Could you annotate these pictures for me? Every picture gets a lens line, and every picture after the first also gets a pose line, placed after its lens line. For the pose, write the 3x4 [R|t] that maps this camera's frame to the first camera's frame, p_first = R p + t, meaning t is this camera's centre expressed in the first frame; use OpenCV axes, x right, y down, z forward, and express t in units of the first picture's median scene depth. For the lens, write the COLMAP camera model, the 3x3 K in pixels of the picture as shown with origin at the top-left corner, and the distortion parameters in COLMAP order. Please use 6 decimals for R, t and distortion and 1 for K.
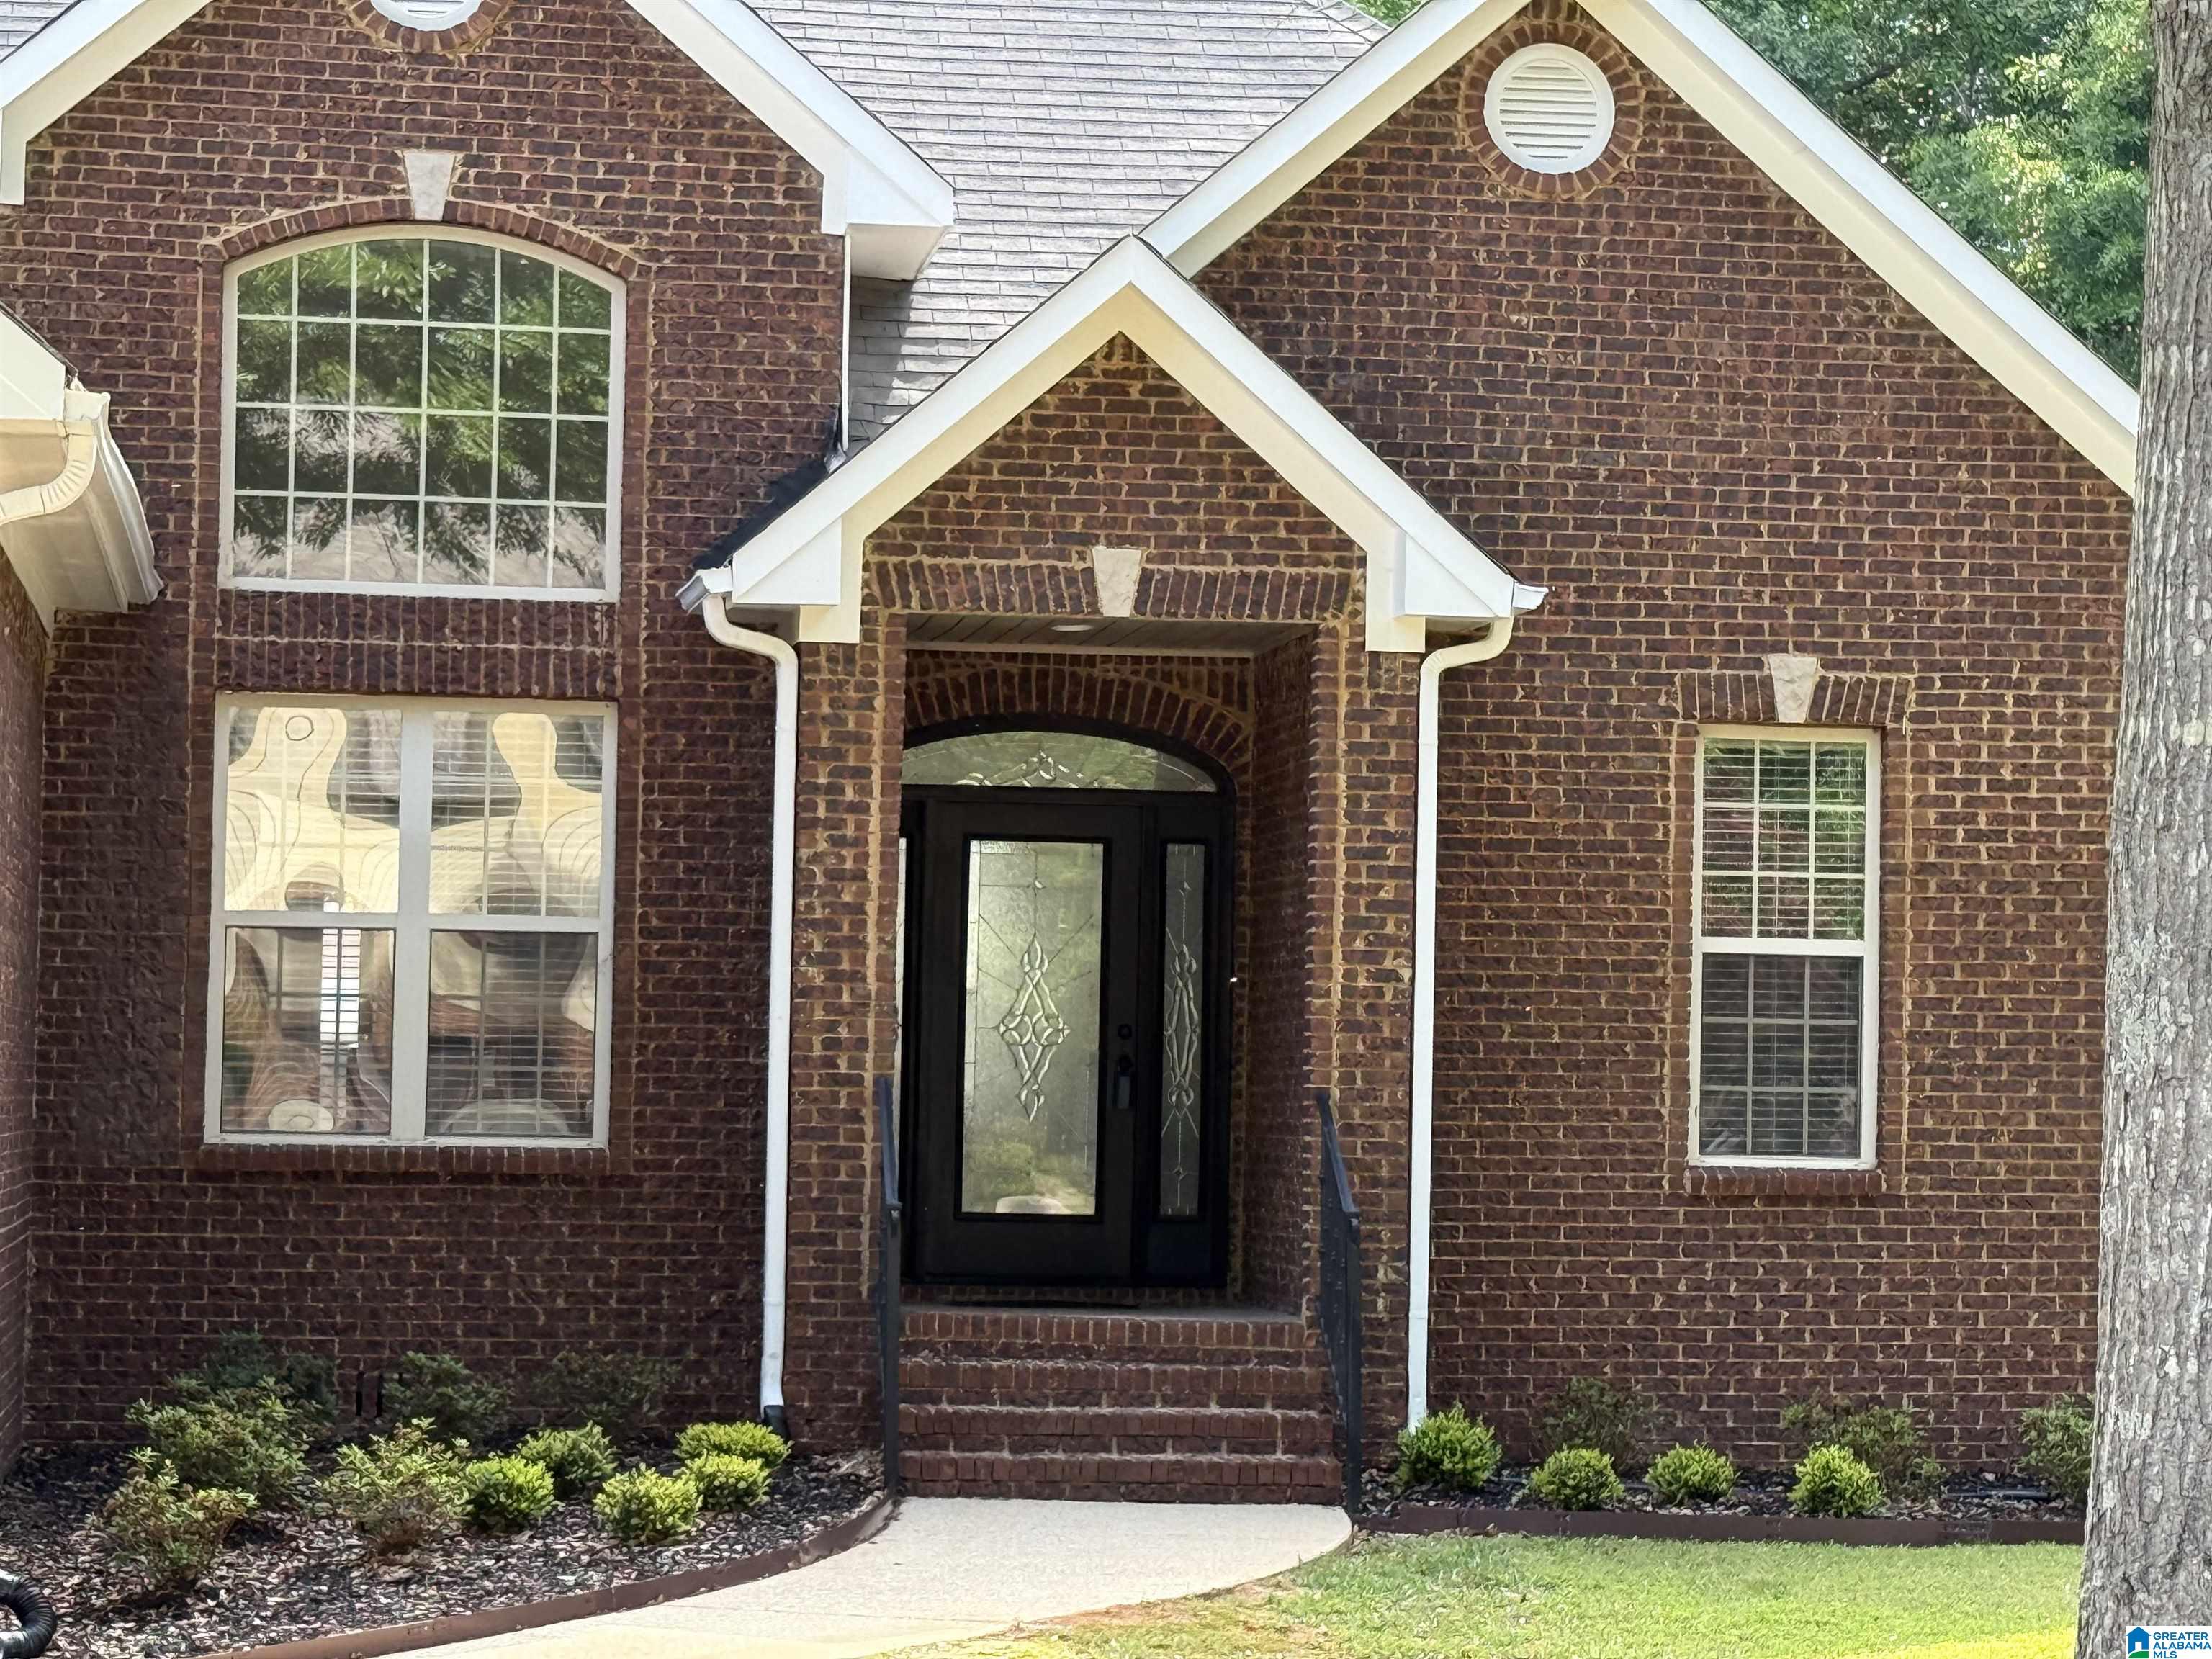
lens RADIAL K [[5938.6, 0, 1106.9], [0, 5938.6, 833.8], [0, 0, 1]] dist [0.066530, 0.000000]
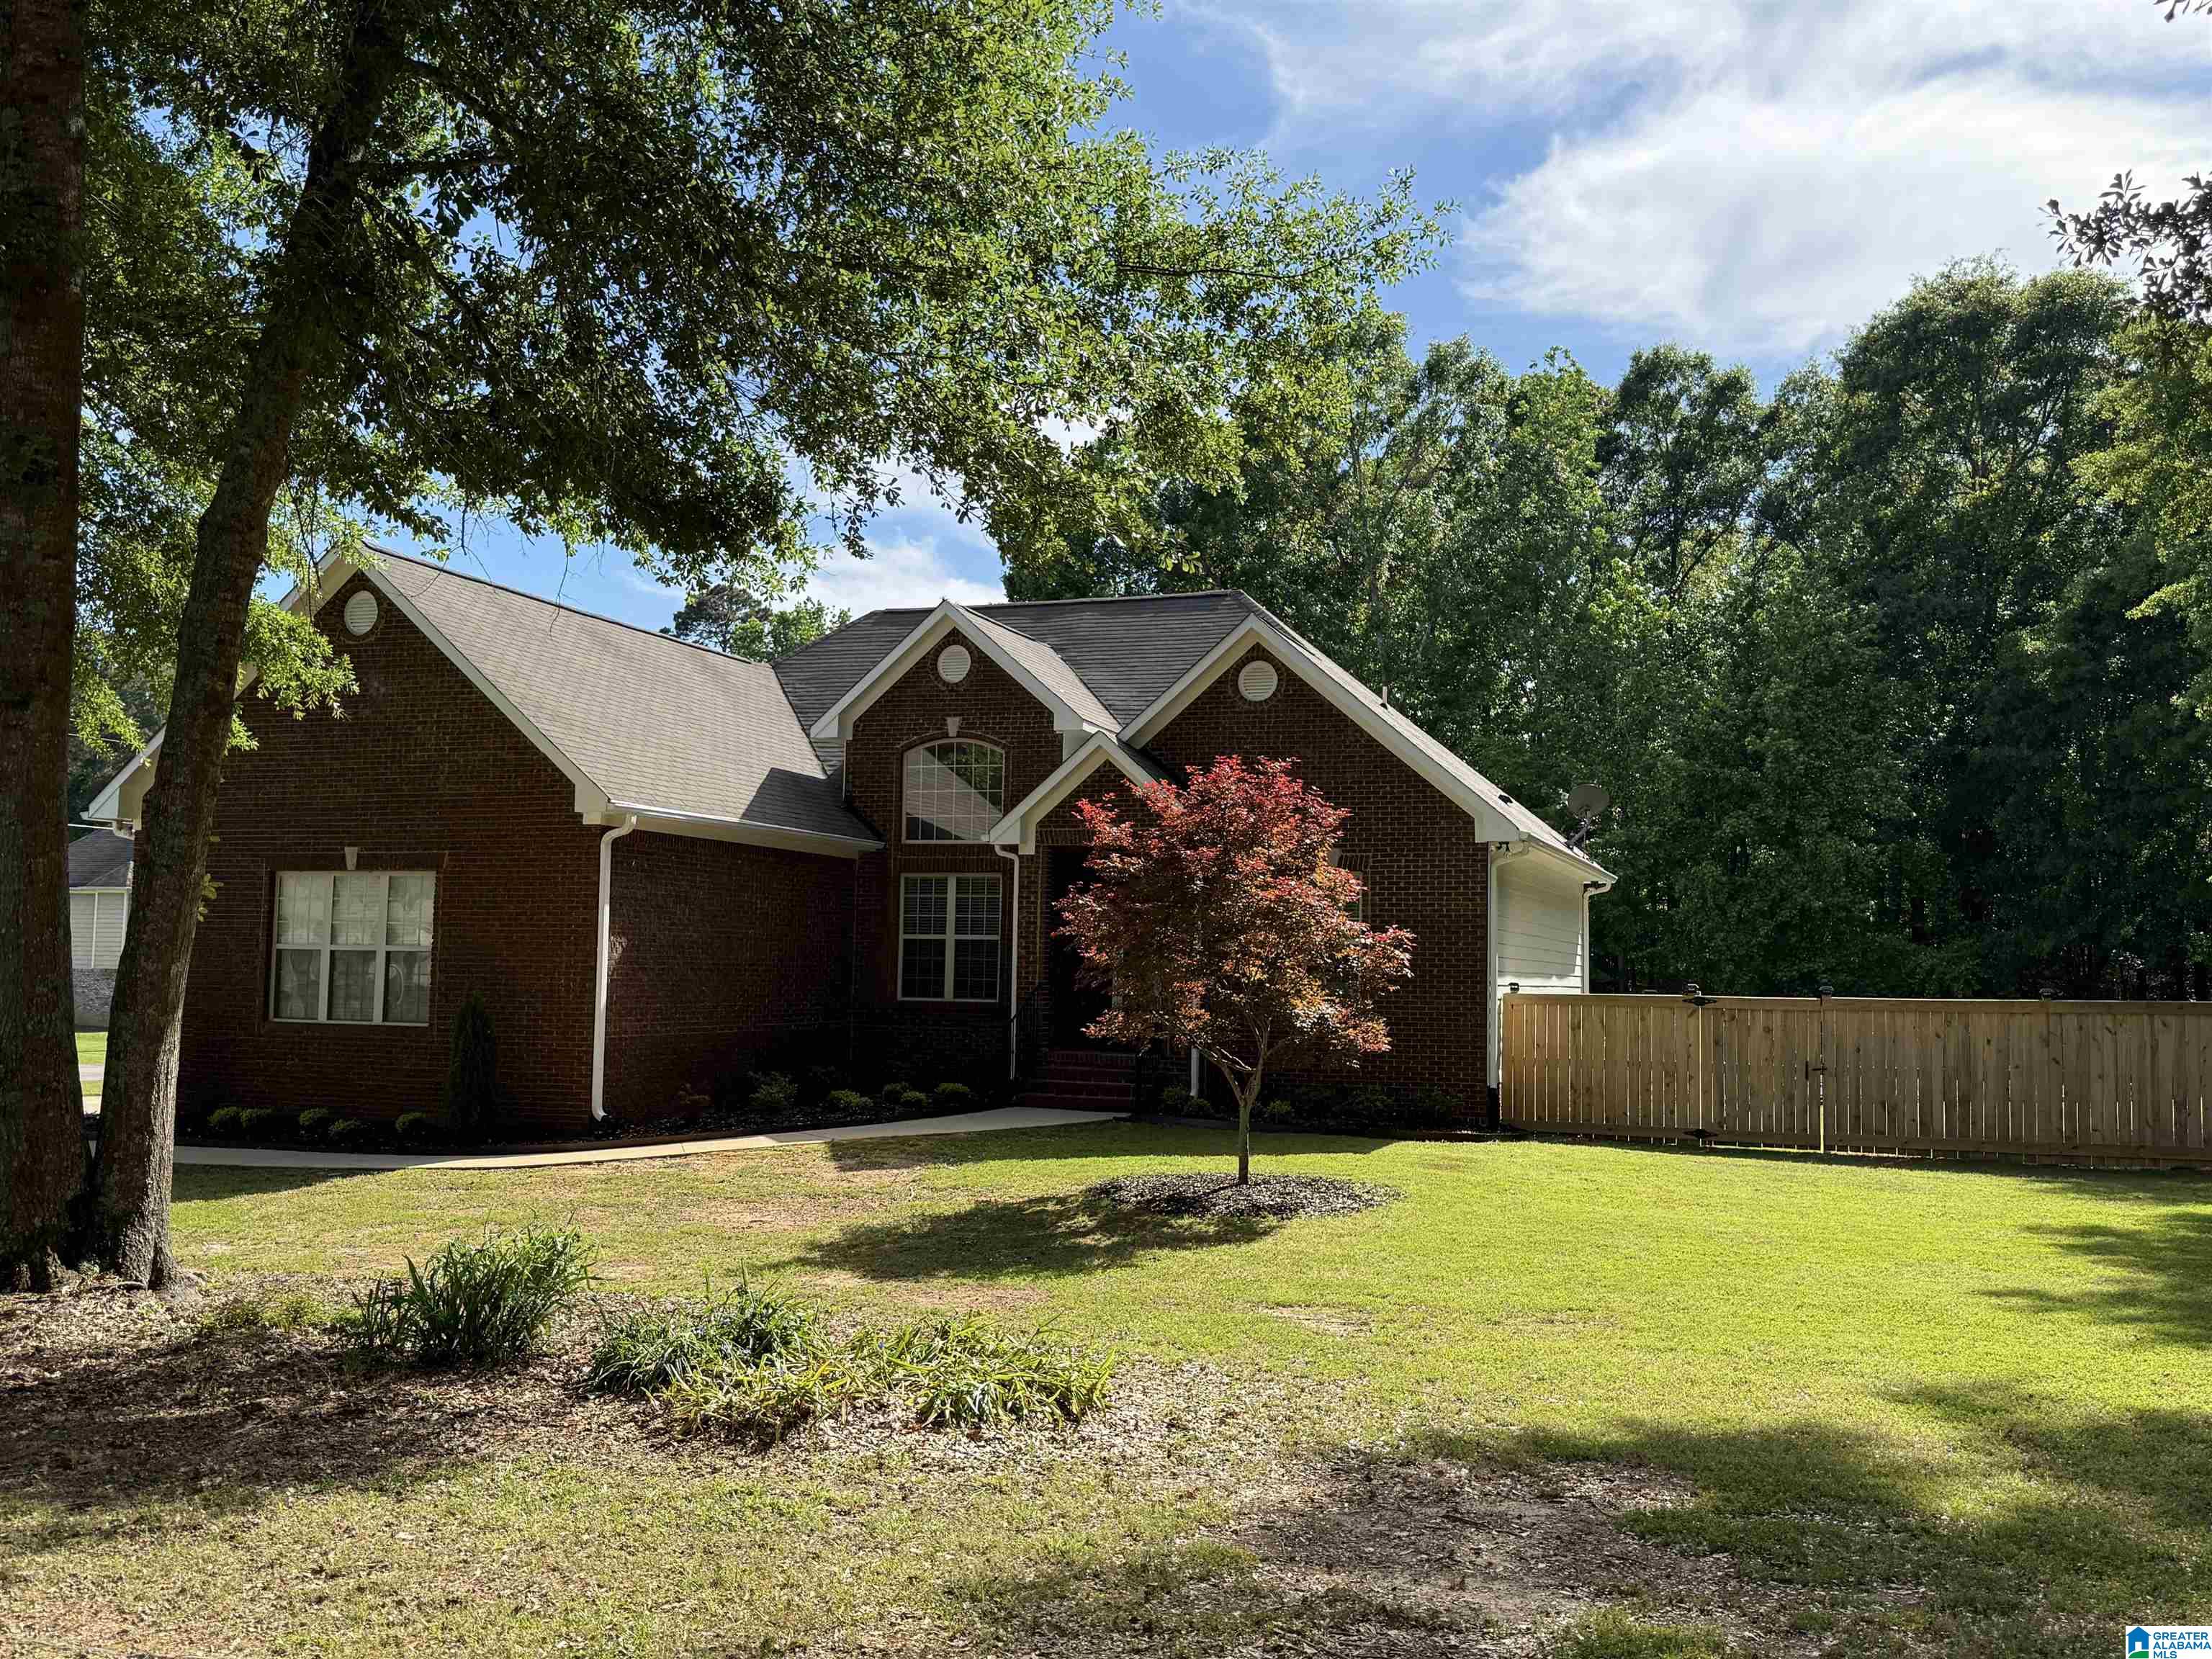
lens RADIAL K [[1954.1, 0, 1105.0], [0, 1954.1, 826.8], [0, 0, 1]] dist [0.125902, 0.002289]
pose [[0.898241, -0.040267, -0.437654, 0.462554], [0.018822, 0.998405, -0.053230, 0.011550], [0.439100, 0.039576, 0.897566, 0.017141]]
